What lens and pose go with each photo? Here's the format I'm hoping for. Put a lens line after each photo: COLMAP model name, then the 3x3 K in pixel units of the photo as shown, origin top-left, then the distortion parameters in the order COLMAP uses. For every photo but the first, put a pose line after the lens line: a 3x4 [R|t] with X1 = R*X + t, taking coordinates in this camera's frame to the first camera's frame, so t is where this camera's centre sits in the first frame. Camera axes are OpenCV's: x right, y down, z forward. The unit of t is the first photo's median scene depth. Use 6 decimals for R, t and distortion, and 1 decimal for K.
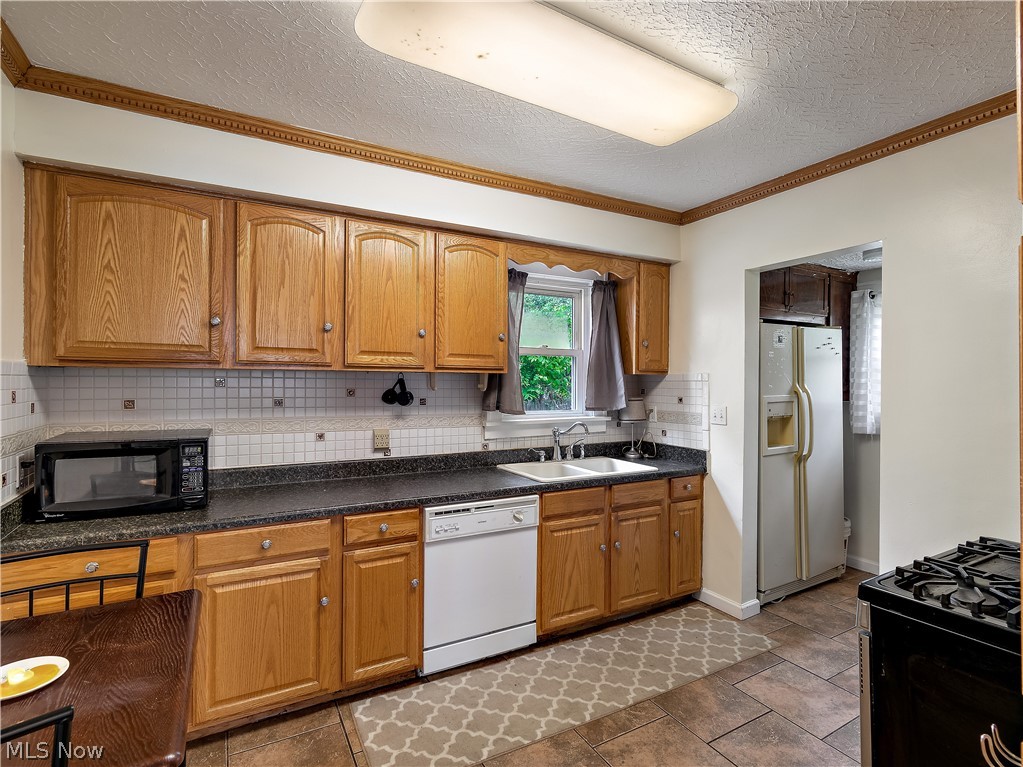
lens RADIAL K [[511.7, 0, 515.7], [0, 511.7, 376.8], [0, 0, 1]] dist [-0.002002, -0.001080]
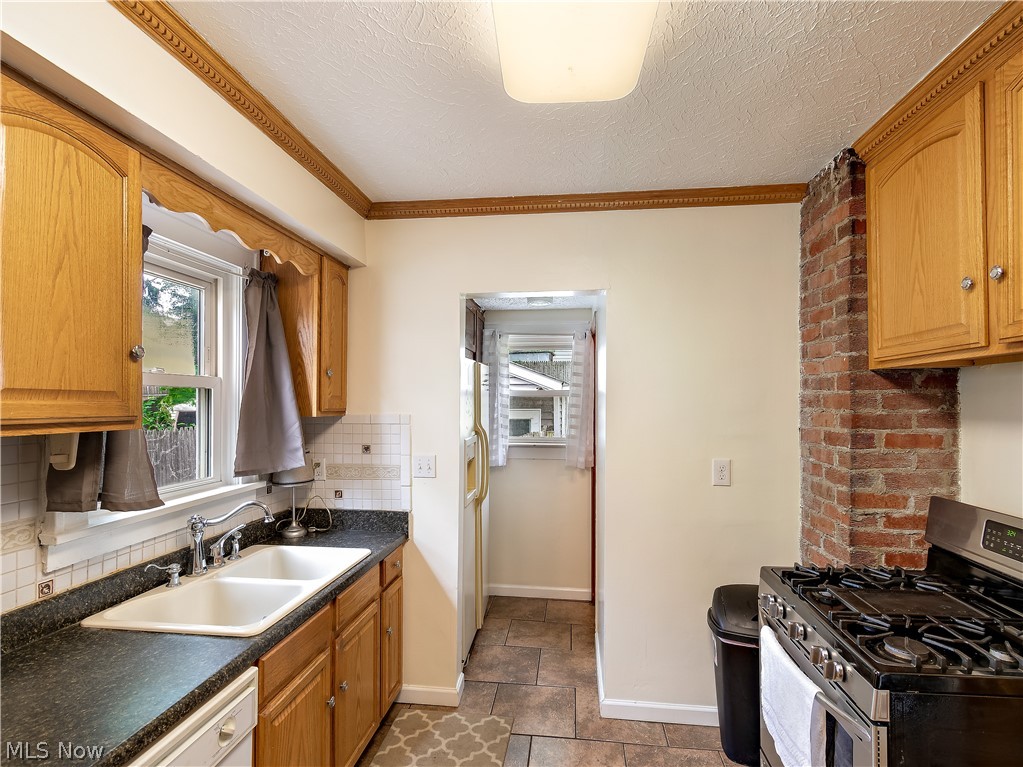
lens RADIAL K [[520.7, 0, 516.4], [0, 520.7, 402.4], [0, 0, 1]] dist [0.003366, 0.000153]
pose [[0.589398, -0.003665, 0.807834, -0.186560], [-0.006700, 0.999933, 0.009425, -0.035060], [-0.807815, -0.010968, 0.589334, 0.393738]]
